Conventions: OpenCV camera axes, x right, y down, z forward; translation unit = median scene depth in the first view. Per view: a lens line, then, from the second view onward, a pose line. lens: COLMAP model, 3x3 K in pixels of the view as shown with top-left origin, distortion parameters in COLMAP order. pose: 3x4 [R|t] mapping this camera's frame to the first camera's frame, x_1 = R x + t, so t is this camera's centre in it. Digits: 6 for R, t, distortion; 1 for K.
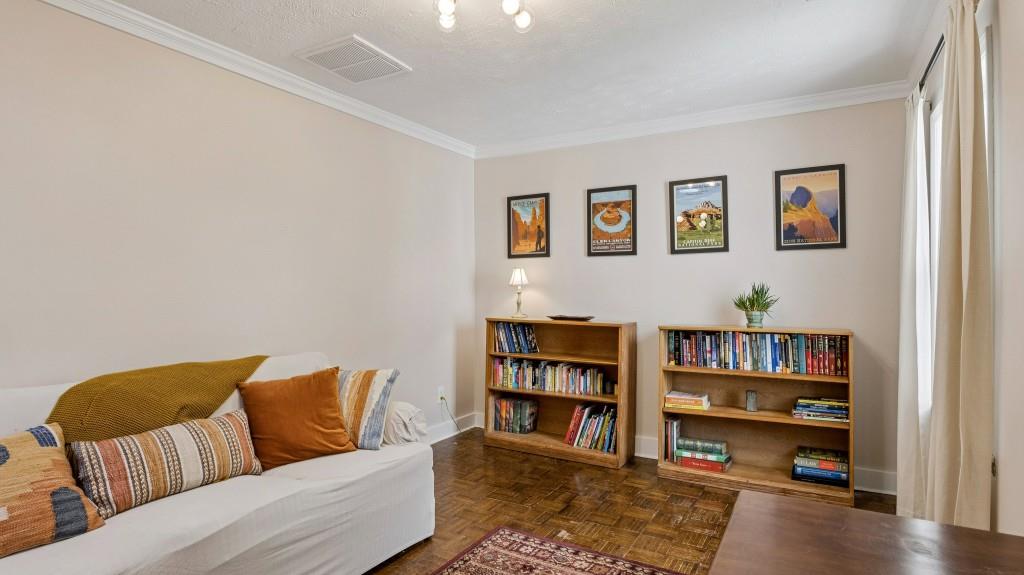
lens RADIAL K [[539.6, 0, 514.1], [0, 539.6, 284.3], [0, 0, 1]] dist [0.002744, 0.000385]
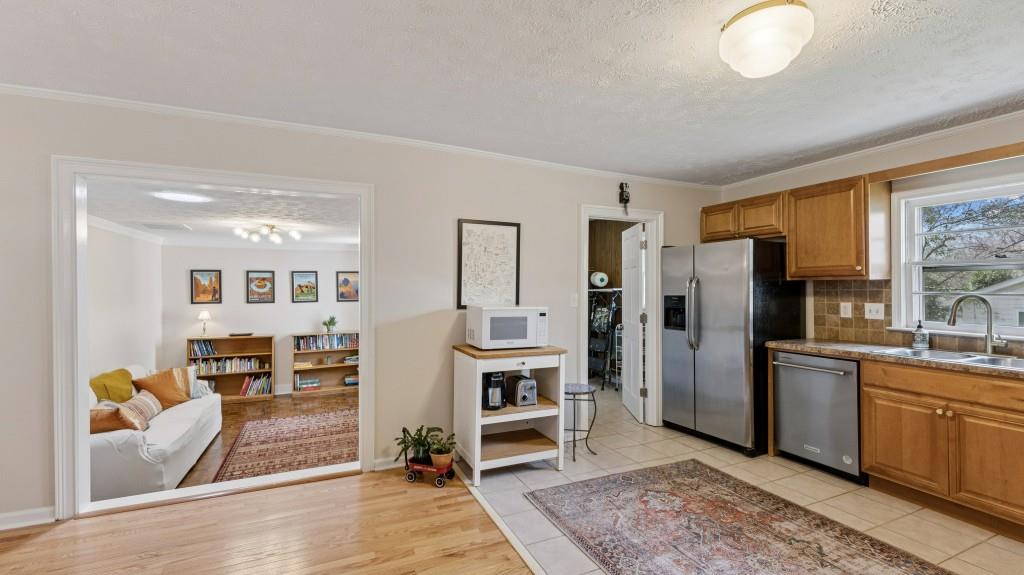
lens RADIAL K [[435.6, 0, 512.1], [0, 435.6, 287.6], [0, 0, 1]] dist [0.000316, -0.000338]
pose [[0.595172, -0.011999, 0.803508, -0.621810], [-0.002848, 0.999851, 0.017040, -0.150339], [-0.803593, -0.012431, 0.595049, -0.825879]]
